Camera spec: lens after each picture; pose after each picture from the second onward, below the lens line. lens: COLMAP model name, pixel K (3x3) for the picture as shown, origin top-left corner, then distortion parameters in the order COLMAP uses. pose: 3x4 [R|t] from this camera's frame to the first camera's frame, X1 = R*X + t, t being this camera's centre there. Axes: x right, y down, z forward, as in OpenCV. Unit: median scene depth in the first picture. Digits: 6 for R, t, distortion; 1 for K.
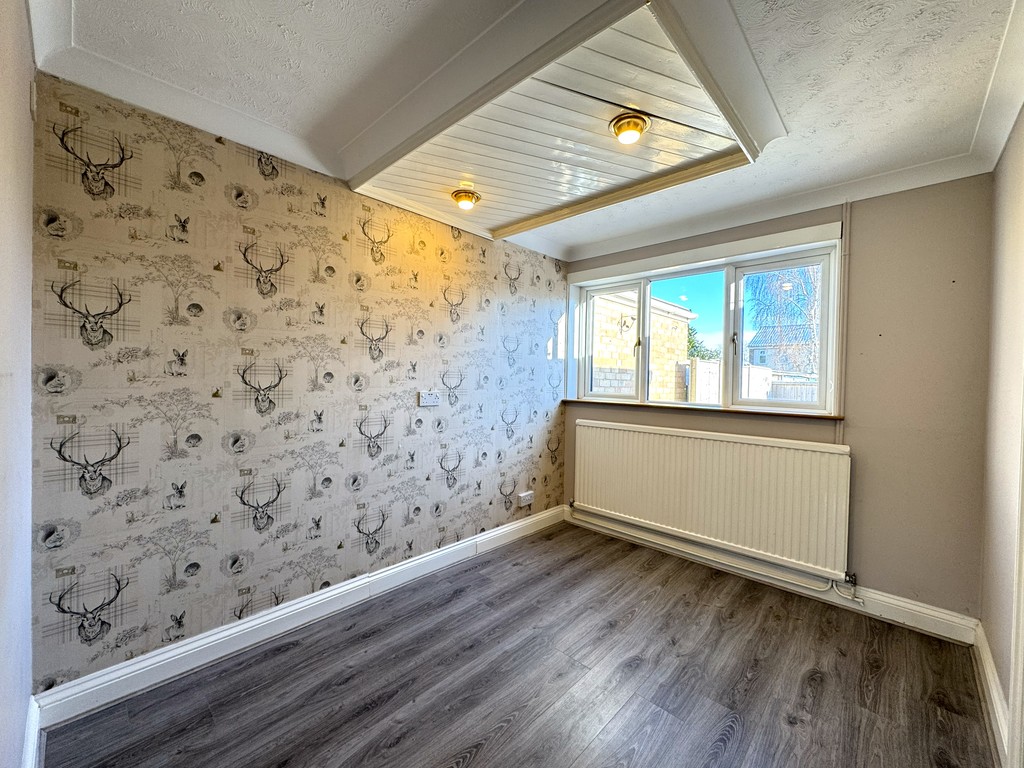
lens RADIAL K [[409.0, 0, 512.4], [0, 409.0, 380.8], [0, 0, 1]] dist [-0.000109, 0.000046]
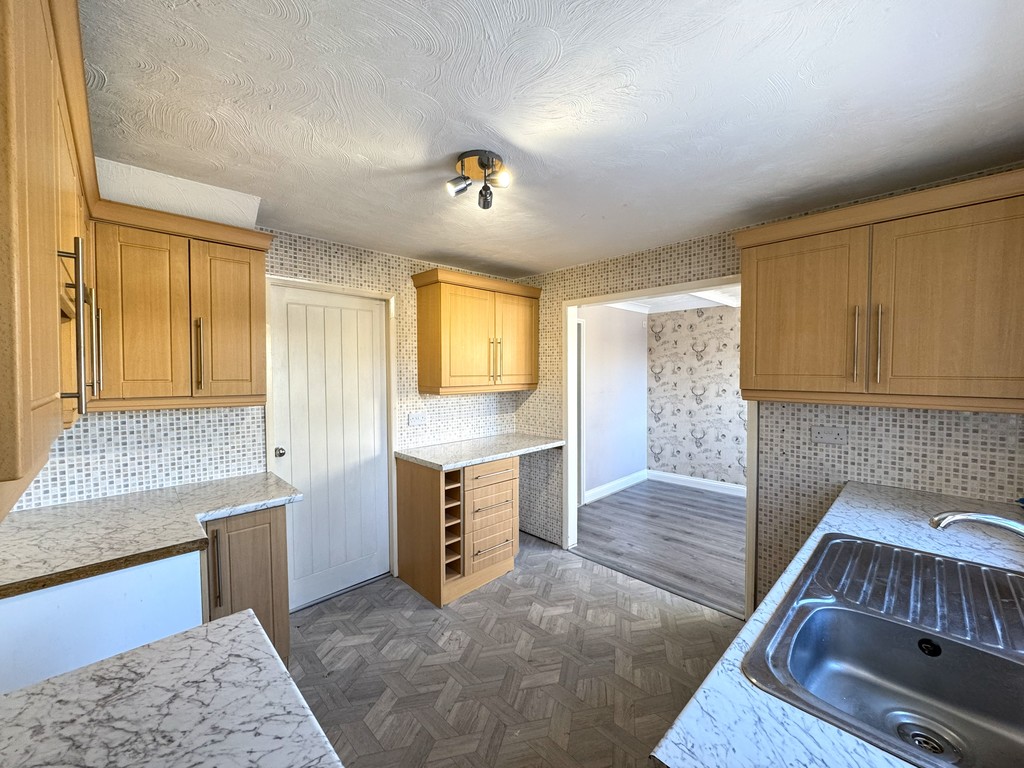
lens RADIAL K [[409.0, 0, 512.4], [0, 409.0, 380.8], [0, 0, 1]] dist [-0.000109, 0.000046]
pose [[-0.043056, 0.002056, -0.999071, 2.302381], [-0.008267, 0.999963, 0.002414, -0.077181], [0.999038, 0.008363, -0.043037, -0.124167]]
